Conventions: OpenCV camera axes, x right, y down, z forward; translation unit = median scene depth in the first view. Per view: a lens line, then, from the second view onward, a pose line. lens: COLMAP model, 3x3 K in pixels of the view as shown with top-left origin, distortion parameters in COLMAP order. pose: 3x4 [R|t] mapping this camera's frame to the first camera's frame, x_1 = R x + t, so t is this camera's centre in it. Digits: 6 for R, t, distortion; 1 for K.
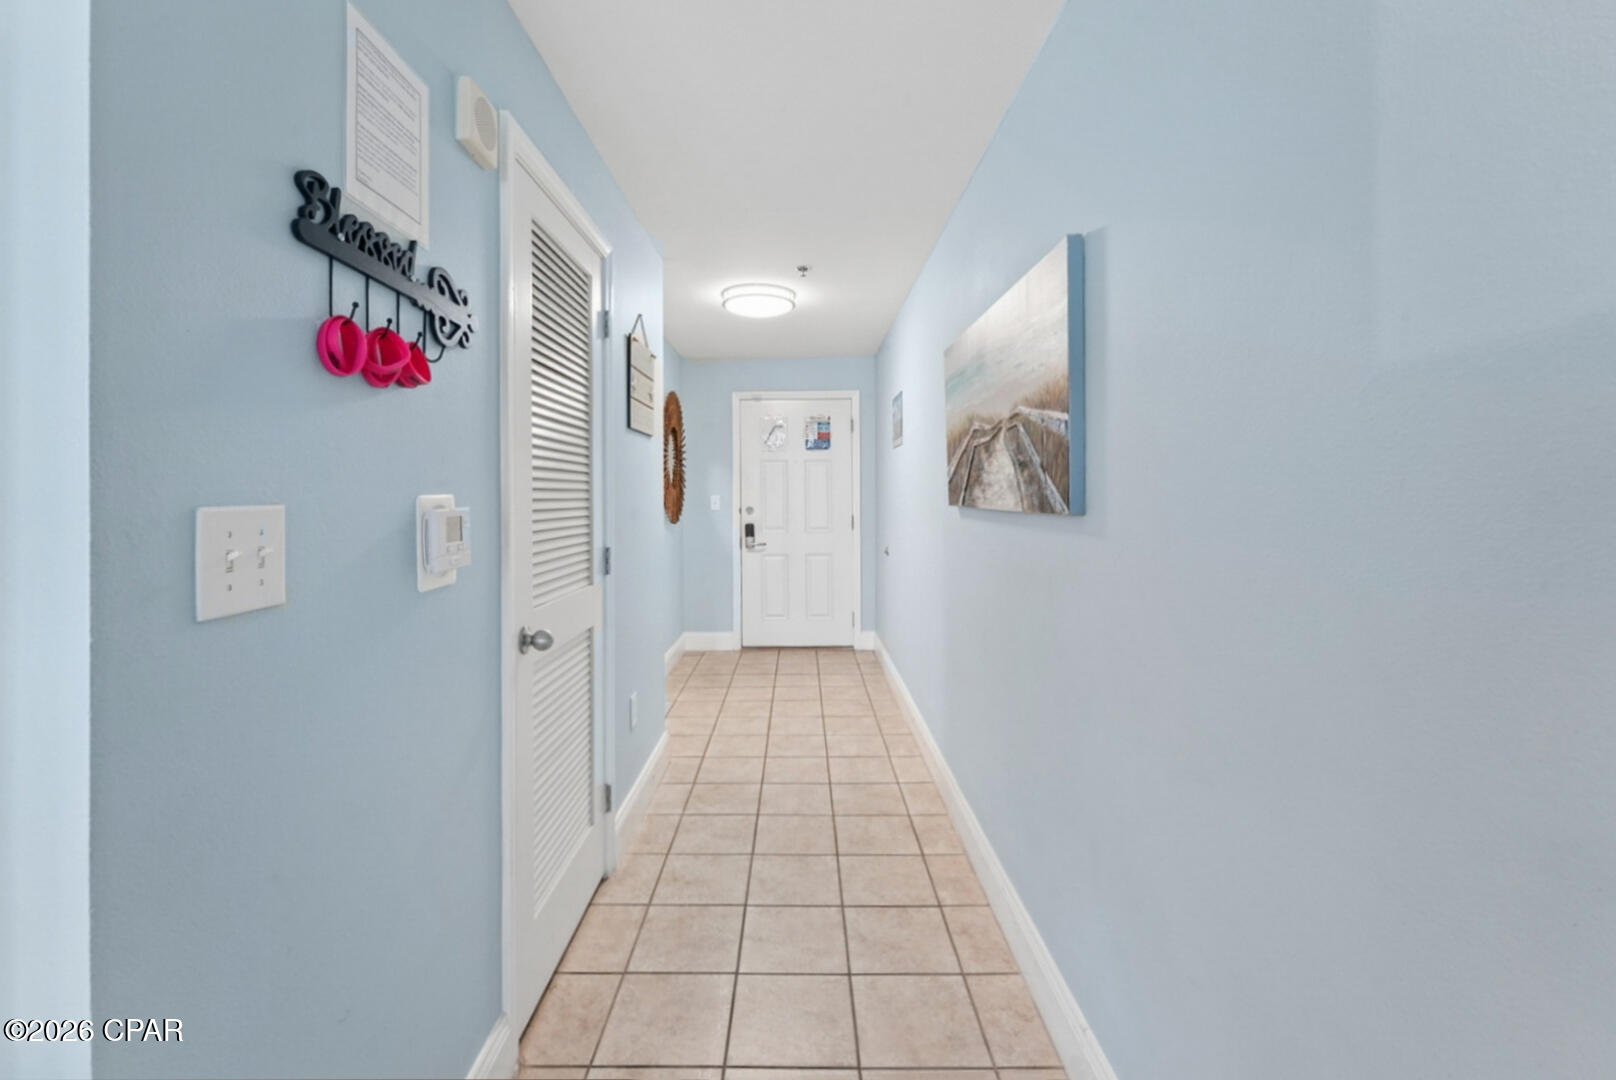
lens RADIAL K [[684.2, 0, 779.3], [0, 684.2, 498.7], [0, 0, 1]] dist [0.001518, 0.000041]
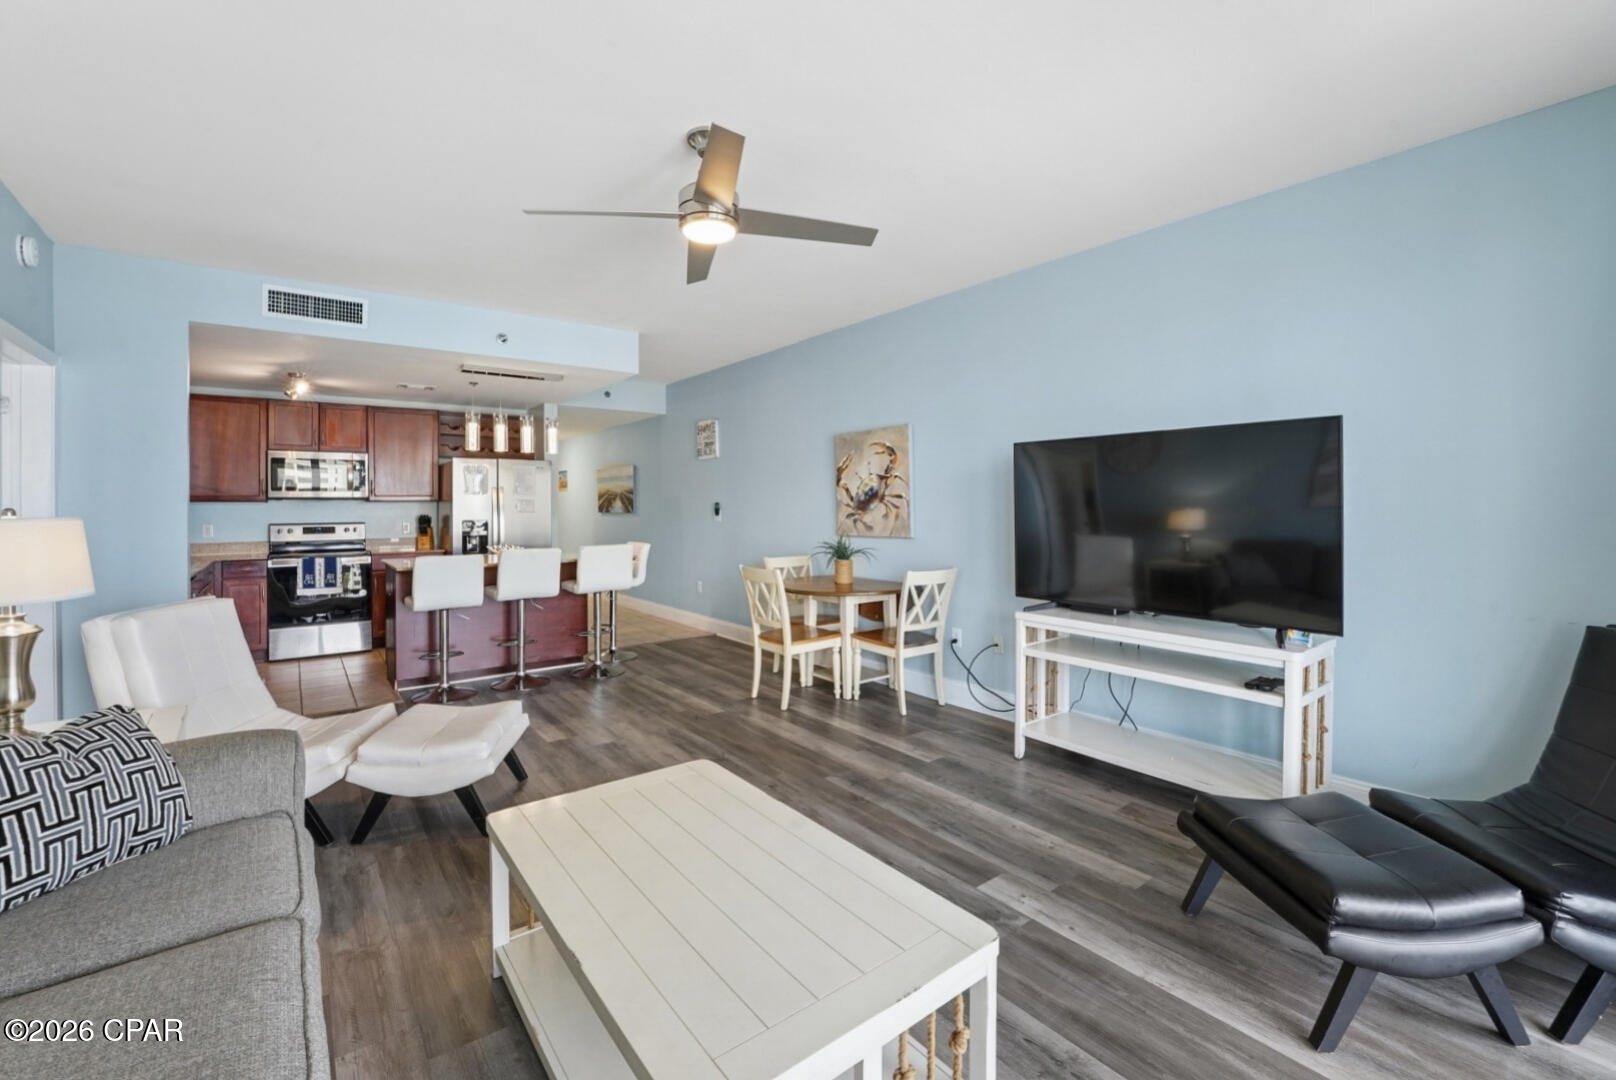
lens RADIAL K [[669.3, 0, 804.1], [0, 669.3, 509.4], [0, 0, 1]] dist [-0.029348, -0.000006]
pose [[0.772872, -0.003465, 0.634553, -0.919709], [0.006704, 0.999974, -0.002705, 0.009848], [-0.634527, 0.006344, 0.772875, -1.928816]]
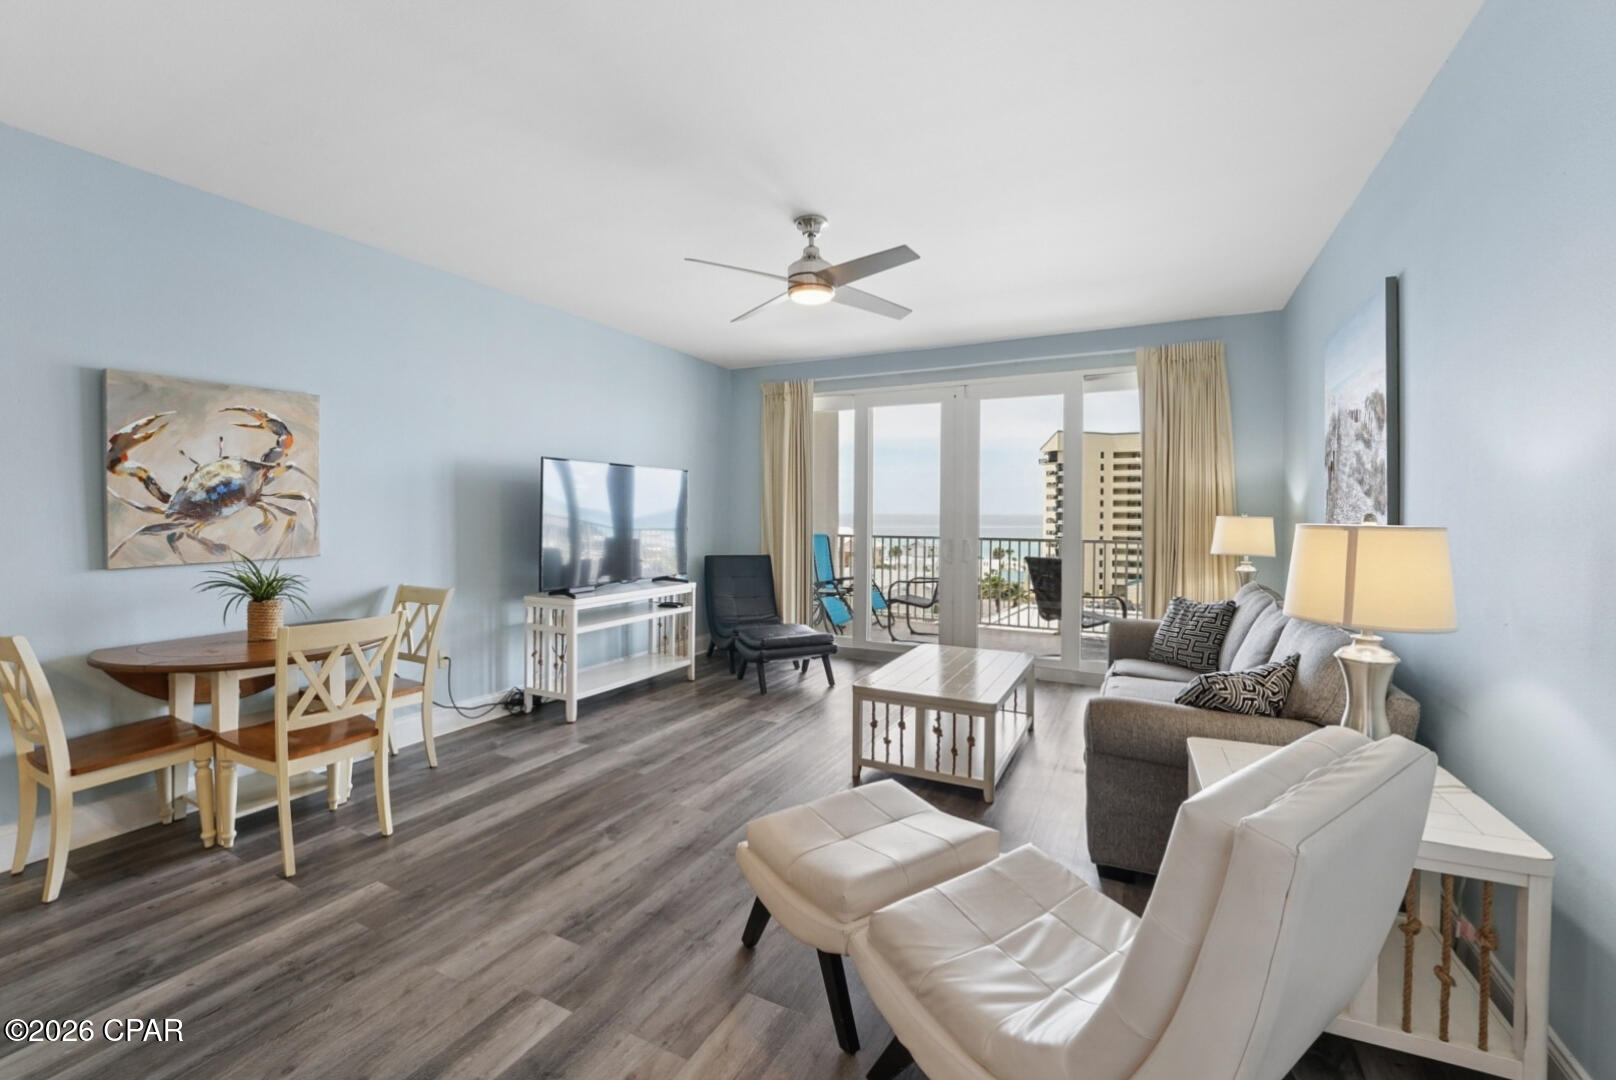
lens RADIAL K [[672.9, 0, 801.1], [0, 672.9, 509.8], [0, 0, 1]] dist [-0.024191, 0.000797]
pose [[-0.901512, 0.001040, 0.432753, -0.935321], [0.002363, 0.999994, 0.002519, -0.002897], [-0.432748, 0.003294, -0.901509, -0.408405]]
